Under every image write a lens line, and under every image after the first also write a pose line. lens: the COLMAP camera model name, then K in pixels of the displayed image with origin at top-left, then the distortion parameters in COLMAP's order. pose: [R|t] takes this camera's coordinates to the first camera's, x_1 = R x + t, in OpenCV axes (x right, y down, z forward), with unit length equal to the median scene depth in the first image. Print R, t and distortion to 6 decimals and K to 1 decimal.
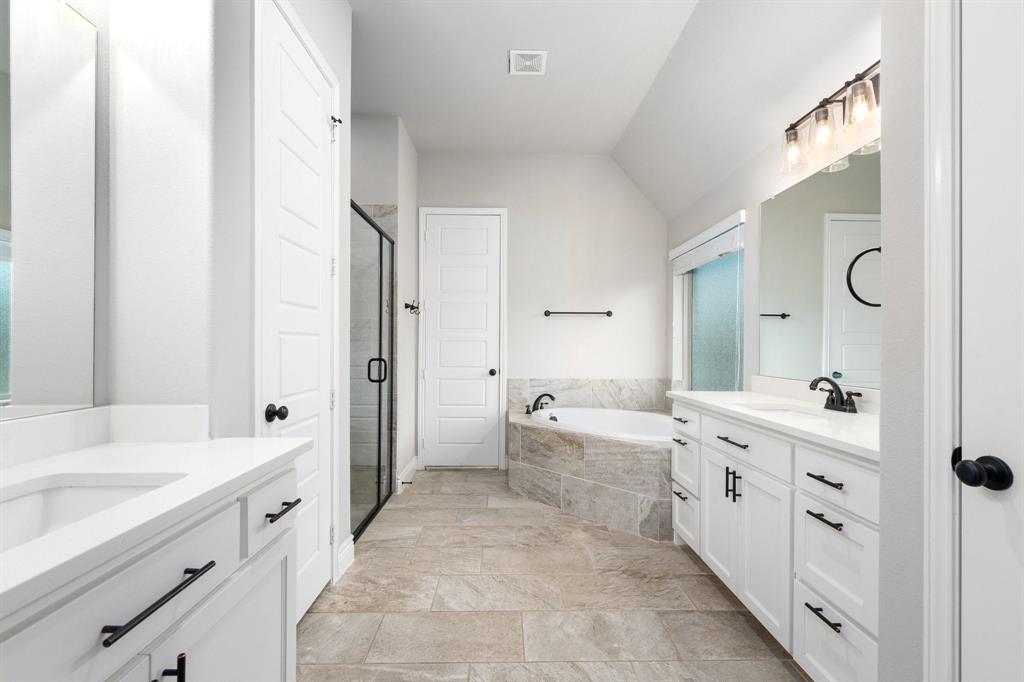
lens RADIAL K [[399.5, 0, 512.9], [0, 399.5, 344.4], [0, 0, 1]] dist [0.000482, -0.000002]
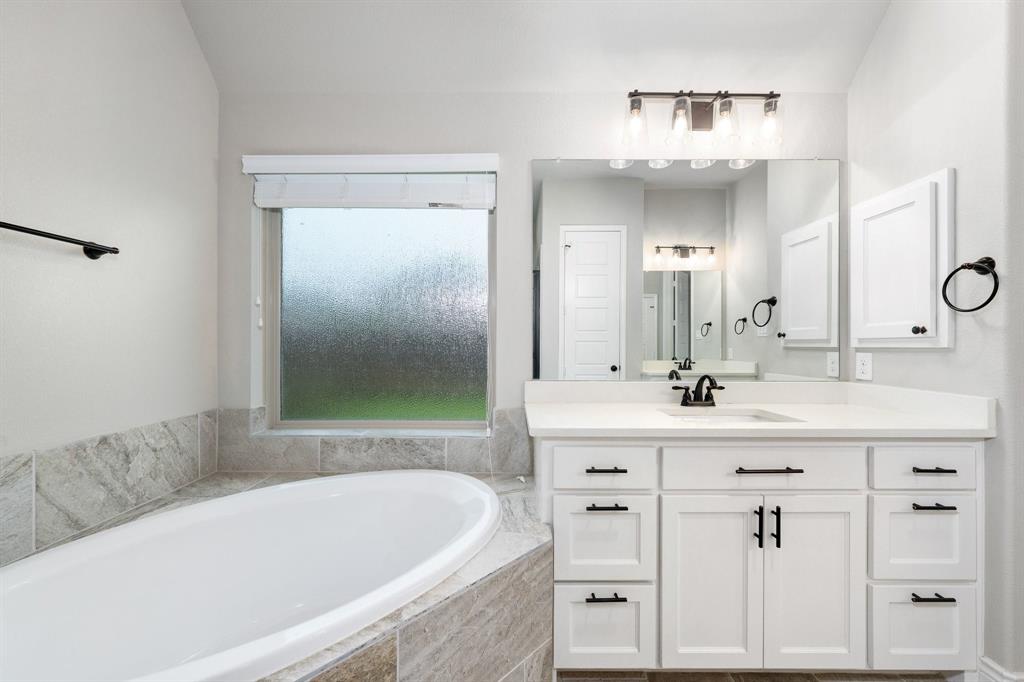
lens RADIAL K [[399.5, 0, 512.9], [0, 399.5, 344.4], [0, 0, 1]] dist [0.000482, -0.000002]
pose [[0.012806, -0.013566, 0.999826, -0.144665], [-0.010898, 0.999847, 0.013706, -0.002493], [-0.999859, -0.011072, 0.012656, 0.978699]]
